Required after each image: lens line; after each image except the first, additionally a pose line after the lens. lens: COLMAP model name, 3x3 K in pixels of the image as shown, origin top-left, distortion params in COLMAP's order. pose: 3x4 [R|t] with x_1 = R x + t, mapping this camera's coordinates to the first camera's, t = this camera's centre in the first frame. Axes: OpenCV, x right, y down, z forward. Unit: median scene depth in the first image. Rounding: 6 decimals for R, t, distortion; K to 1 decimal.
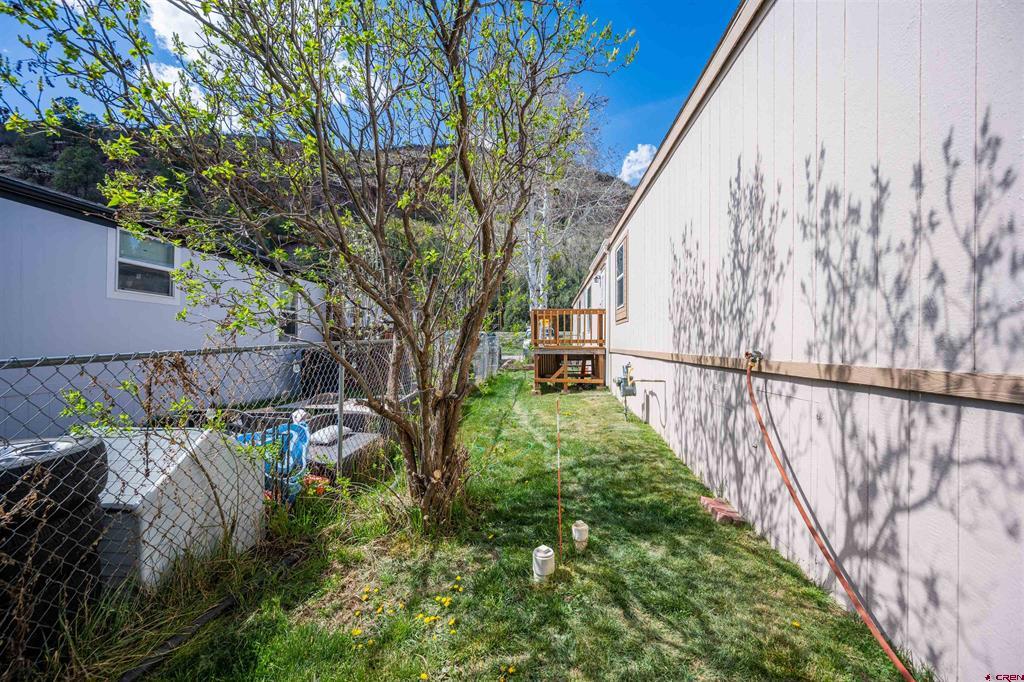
lens RADIAL K [[382.6, 0, 512.0], [0, 382.6, 341.0], [0, 0, 1]] dist [-0.042197, 0.010752]
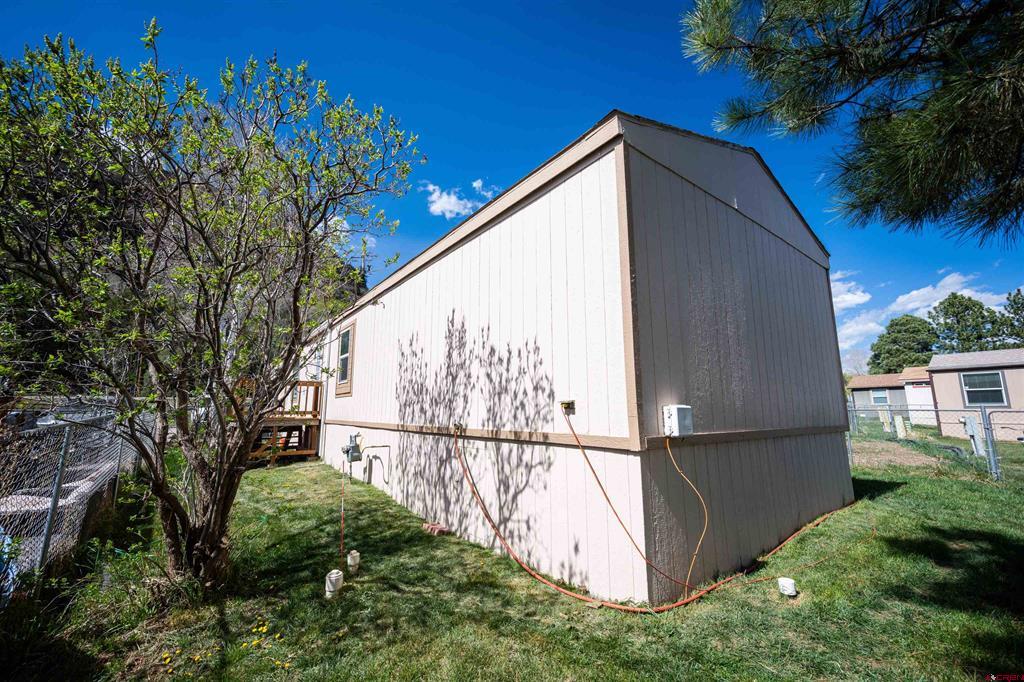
lens RADIAL K [[393.5, 0, 512.0], [0, 393.5, 341.0], [0, 0, 1]] dist [-0.072009, 0.000156]
pose [[0.718282, 0.103438, 0.688020, -0.392412], [0.014291, 0.986485, -0.163230, -0.039124], [-0.695606, 0.127077, 0.707096, -0.431243]]
